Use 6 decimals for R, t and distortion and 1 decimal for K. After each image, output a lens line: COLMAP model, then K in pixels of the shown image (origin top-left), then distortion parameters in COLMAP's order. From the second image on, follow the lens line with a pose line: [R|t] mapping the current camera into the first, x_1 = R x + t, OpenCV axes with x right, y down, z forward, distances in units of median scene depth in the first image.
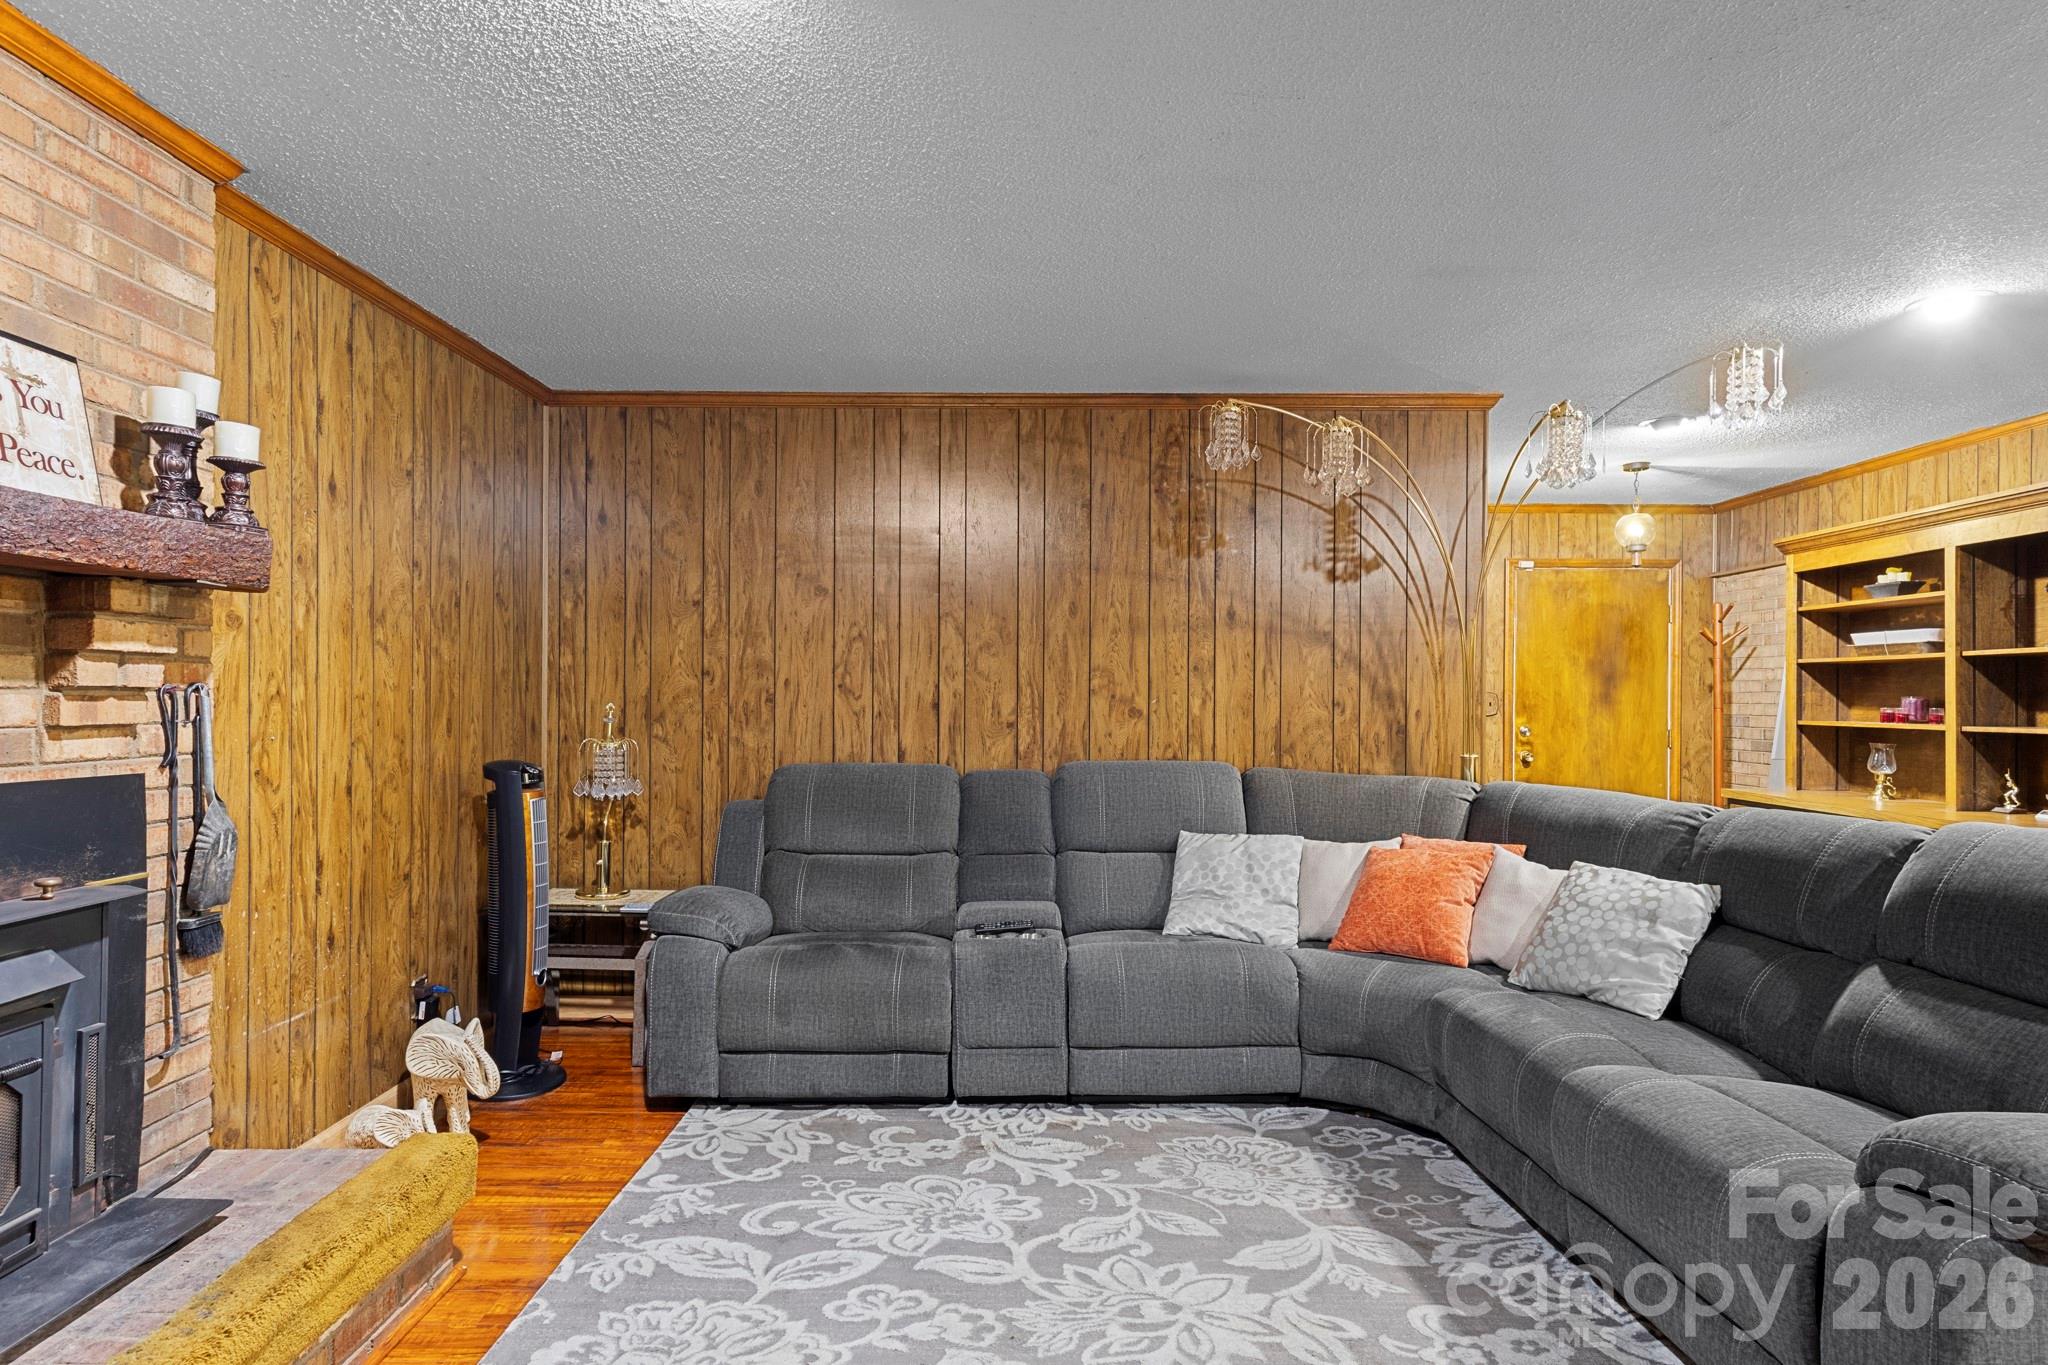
lens RADIAL K [[1117.8, 0, 1016.6], [0, 1117.8, 697.7], [0, 0, 1]] dist [0.018167, -0.000278]
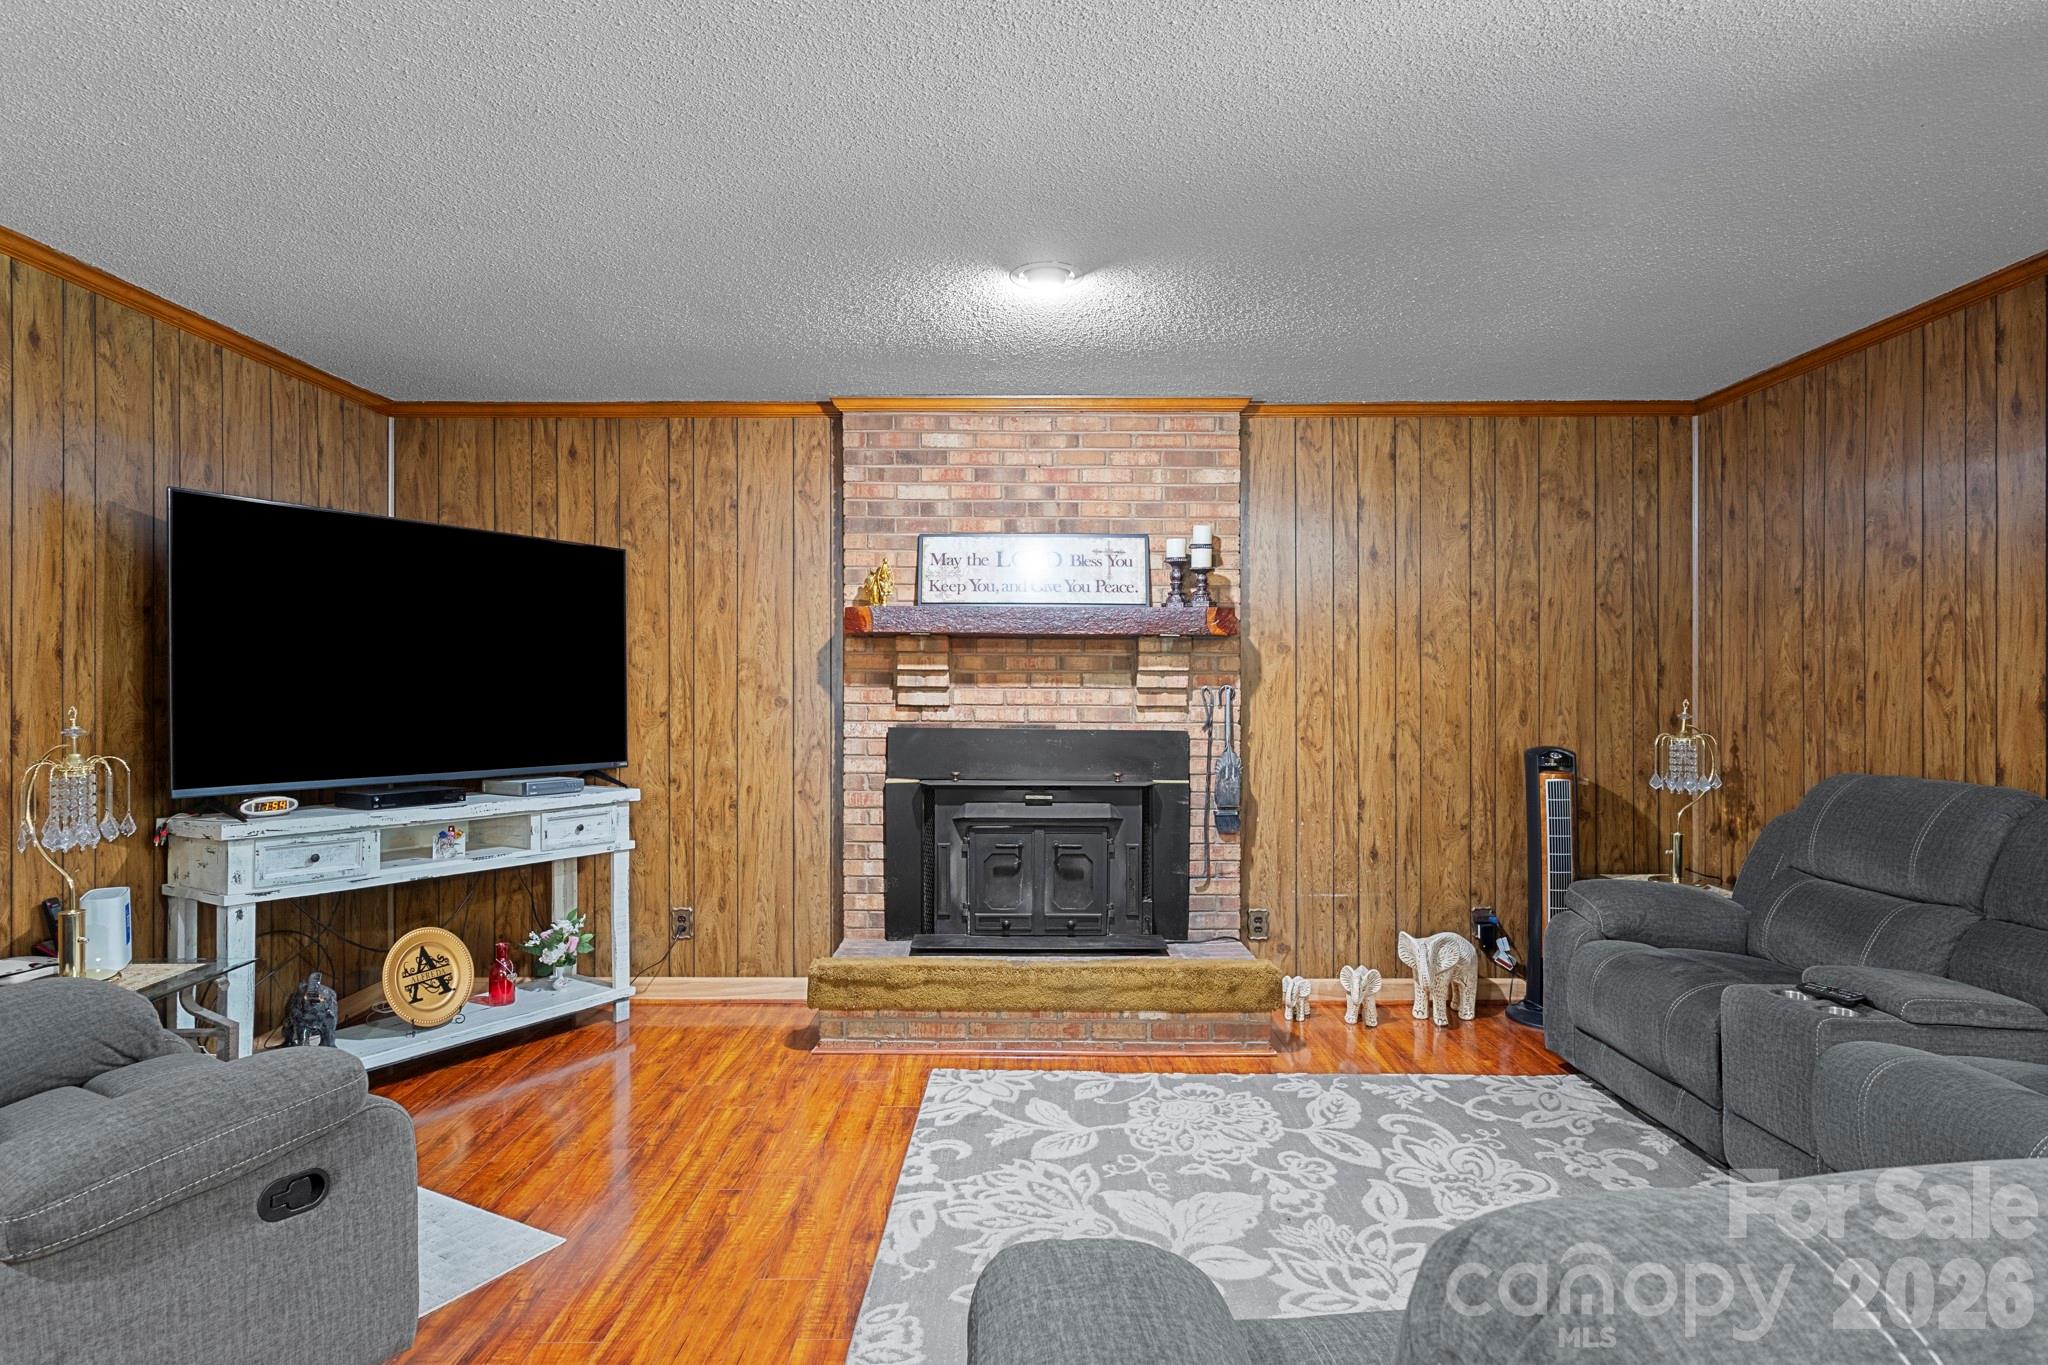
lens RADIAL K [[1108.6, 0, 1010.2], [0, 1108.6, 692.9], [0, 0, 1]] dist [0.005257, 0.001963]
pose [[-0.000875, -0.001645, -0.999998, 0.619493], [-0.003045, 0.999994, -0.001642, 0.002101], [0.999995, 0.003043, -0.000880, 0.362591]]
